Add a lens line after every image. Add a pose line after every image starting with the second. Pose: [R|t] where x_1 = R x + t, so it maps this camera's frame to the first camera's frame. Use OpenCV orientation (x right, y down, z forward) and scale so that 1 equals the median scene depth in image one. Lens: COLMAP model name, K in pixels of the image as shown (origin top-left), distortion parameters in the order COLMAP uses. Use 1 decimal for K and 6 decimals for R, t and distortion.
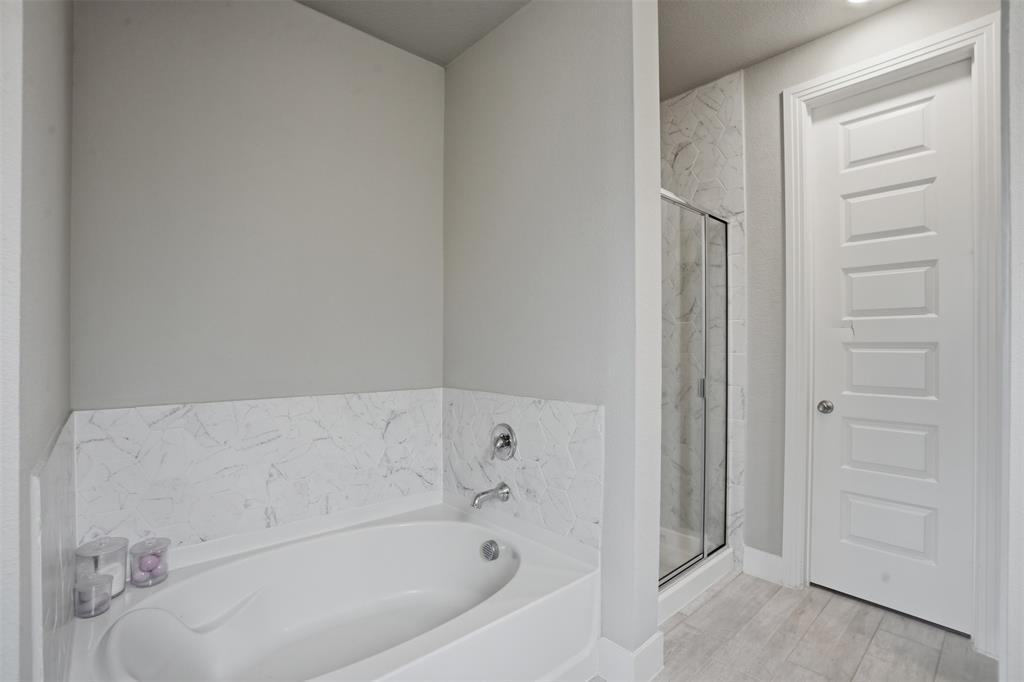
lens RADIAL K [[468.1, 0, 512.0], [0, 468.1, 344.1], [0, 0, 1]] dist [-0.031490, 0.005385]
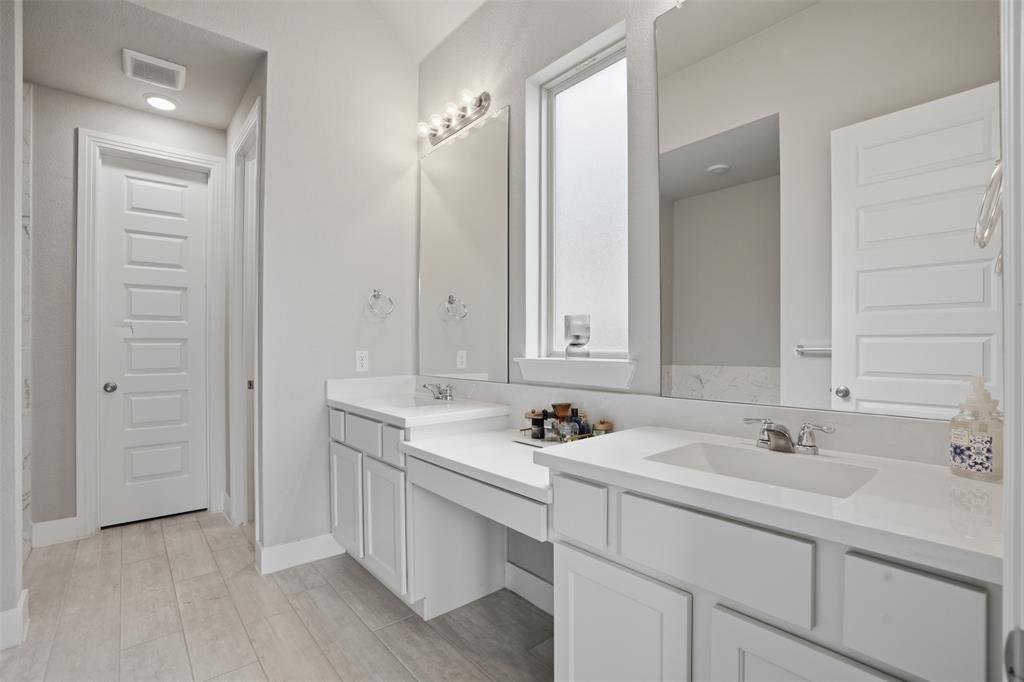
lens RADIAL K [[468.1, 0, 513.4], [0, 468.1, 342.6], [0, 0, 1]] dist [-0.031490, 0.005385]
pose [[0.026000, 0.001981, 0.999660, -0.603969], [-0.000813, 0.999998, -0.001961, 0.011195], [-0.999662, -0.000762, 0.026002, -0.179007]]
